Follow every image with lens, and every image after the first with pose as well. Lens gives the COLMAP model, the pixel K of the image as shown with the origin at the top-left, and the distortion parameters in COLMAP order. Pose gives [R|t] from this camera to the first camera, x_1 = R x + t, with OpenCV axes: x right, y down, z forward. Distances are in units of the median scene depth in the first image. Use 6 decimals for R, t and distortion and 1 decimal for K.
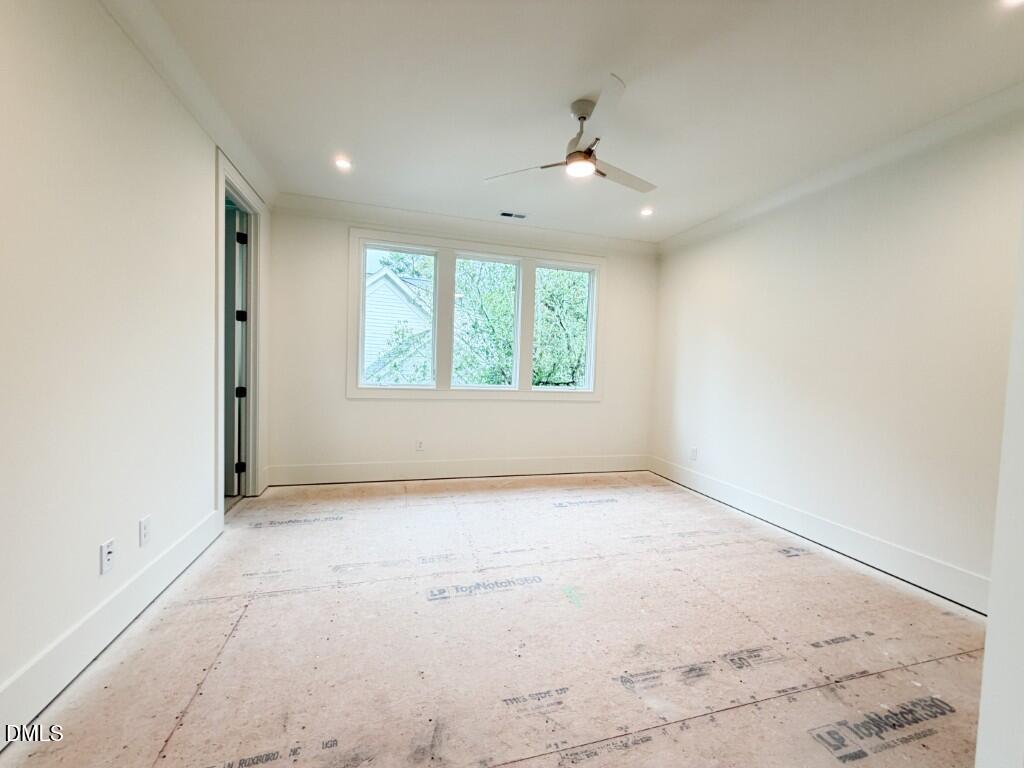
lens RADIAL K [[407.0, 0, 509.9], [0, 407.0, 384.3], [0, 0, 1]] dist [0.000890, -0.000195]
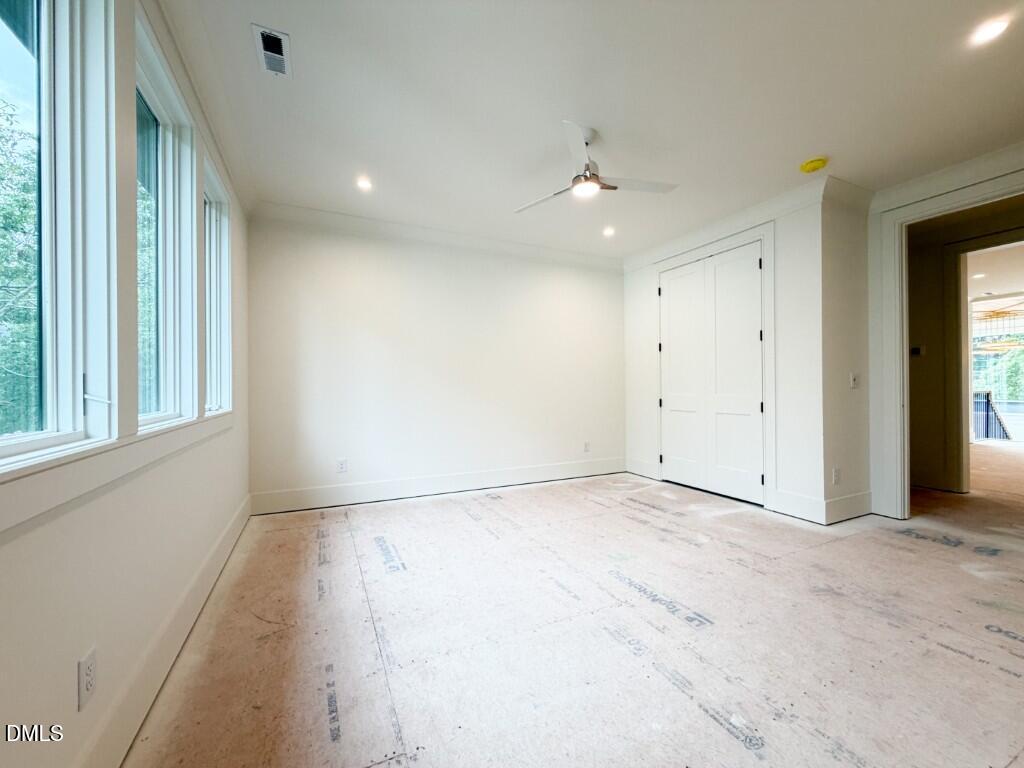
lens RADIAL K [[407.0, 0, 509.8], [0, 407.0, 384.8], [0, 0, 1]] dist [0.000890, -0.000195]
pose [[-0.159775, -0.030187, 0.986692, -0.732778], [0.042020, 0.998418, 0.037350, -0.040306], [-0.986259, 0.047428, -0.158254, 1.139350]]
